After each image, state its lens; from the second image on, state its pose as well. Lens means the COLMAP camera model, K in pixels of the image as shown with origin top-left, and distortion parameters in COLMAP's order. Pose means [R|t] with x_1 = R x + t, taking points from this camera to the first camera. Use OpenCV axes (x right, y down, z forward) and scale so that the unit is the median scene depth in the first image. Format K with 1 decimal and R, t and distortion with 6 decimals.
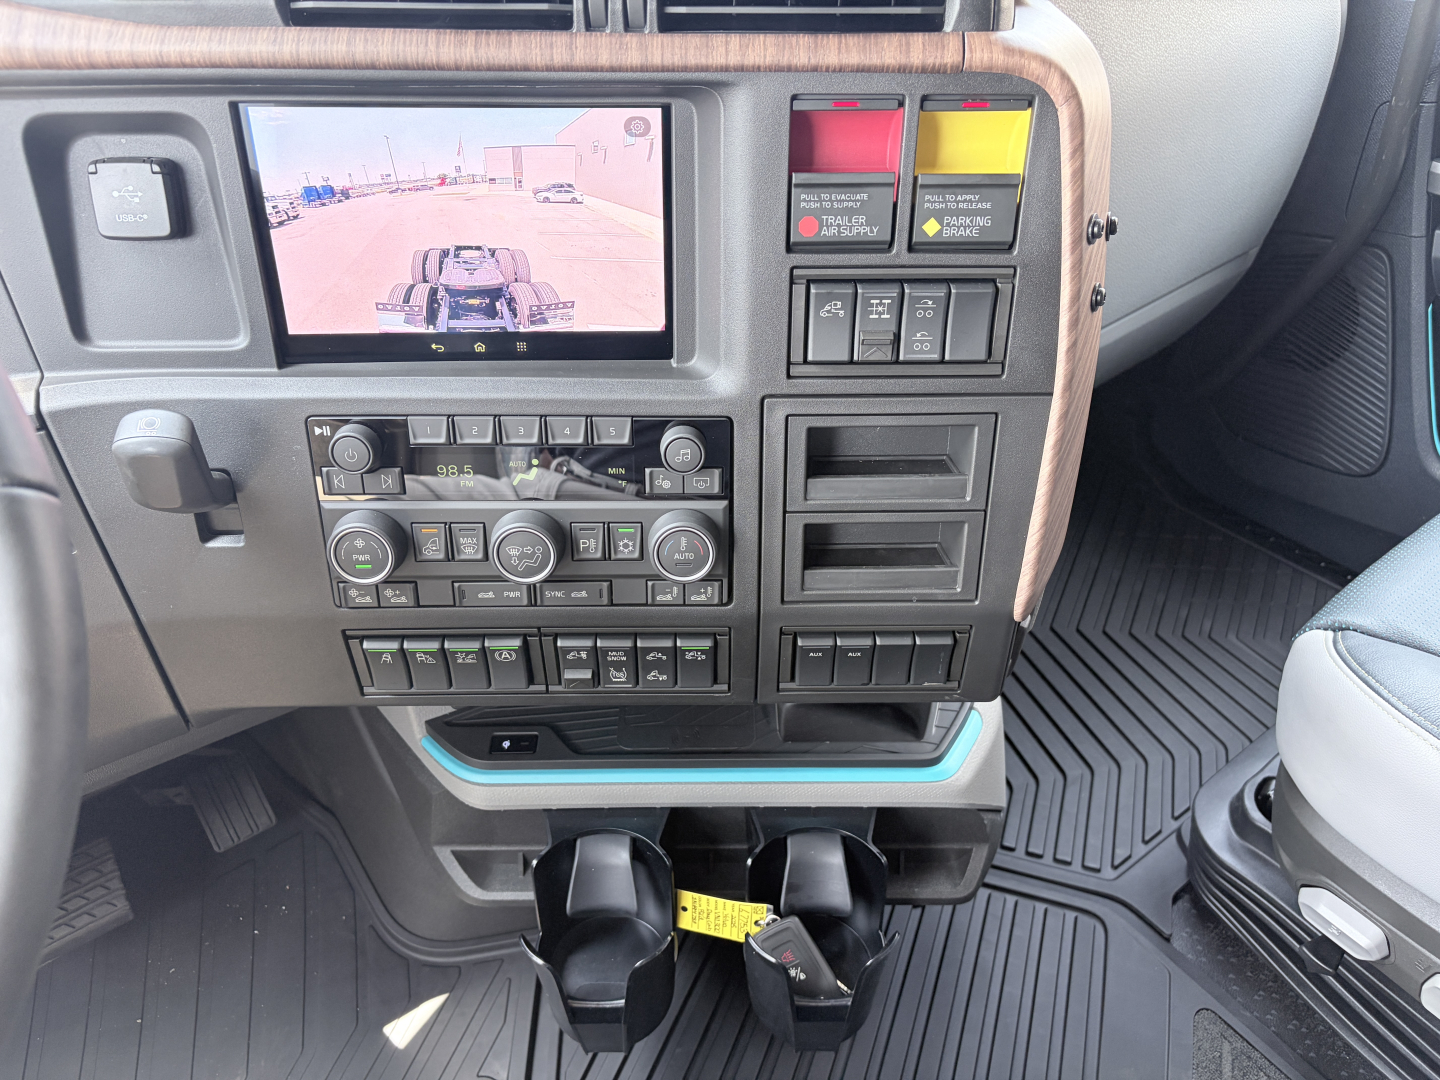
lens RADIAL K [[1108.8, 0, 720.0], [0, 1108.8, 540.0], [0, 0, 1]] dist [0.066932, -0.069785]
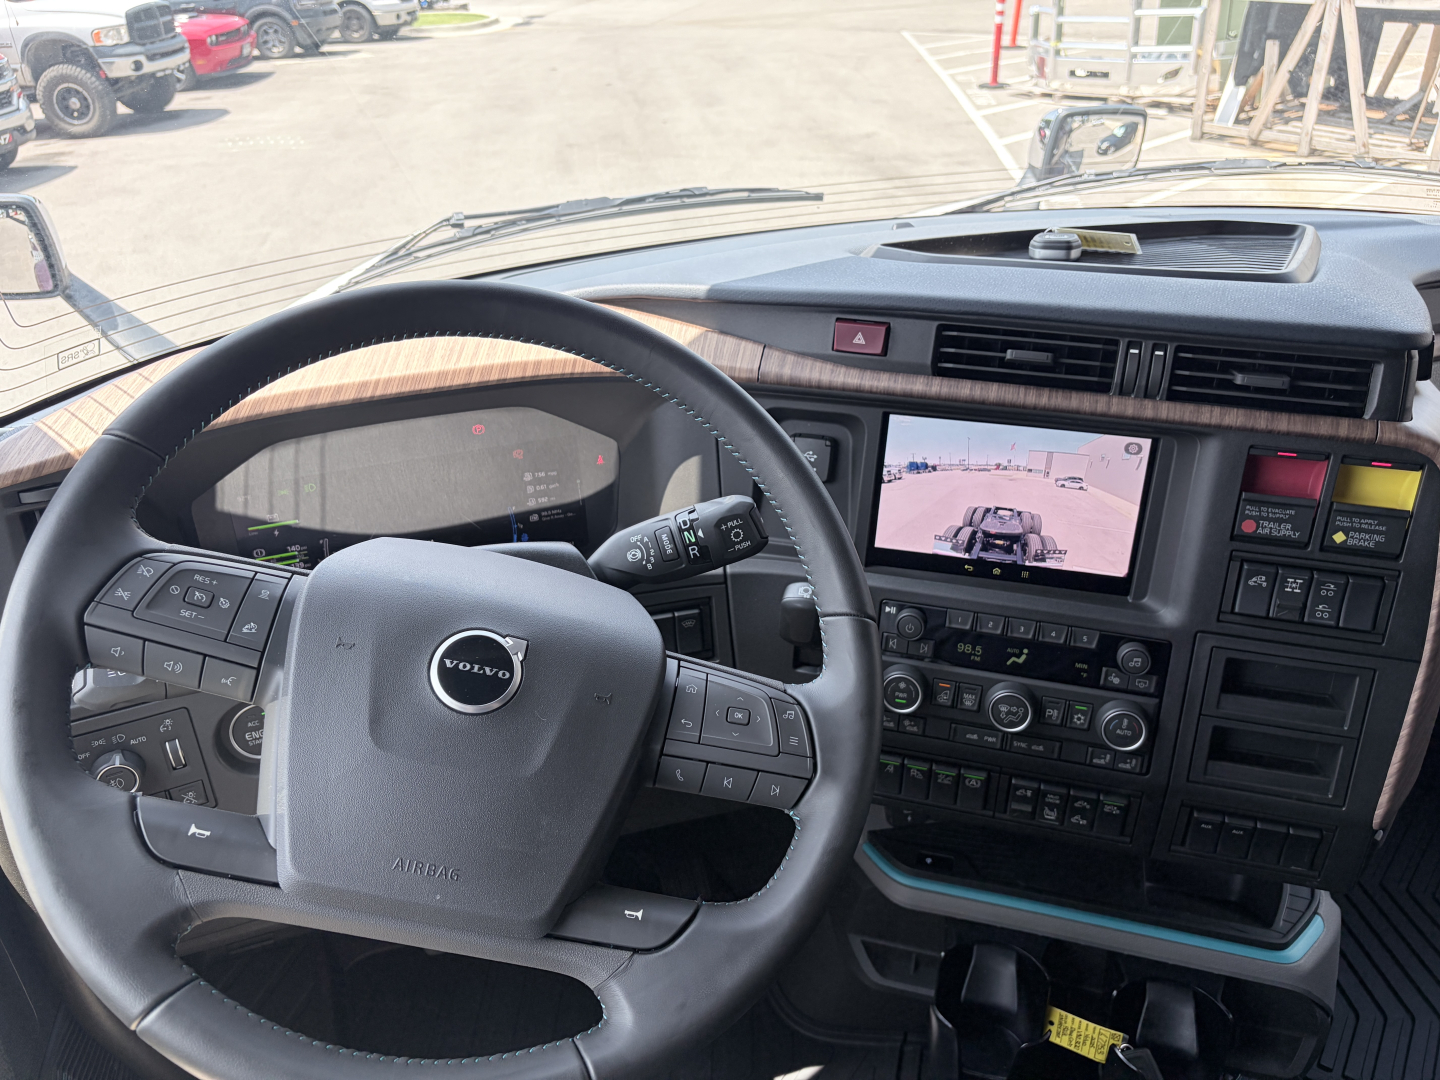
lens RADIAL K [[1075.0, 0, 720.0], [0, 1075.0, 540.0], [0, 0, 1]] dist [0.008468, 0.001835]
pose [[0.957658, 0.132955, -0.255369, -0.210923], [-0.179715, 0.969016, -0.169440, 0.103436], [0.224929, 0.208159, 0.951881, -0.496500]]
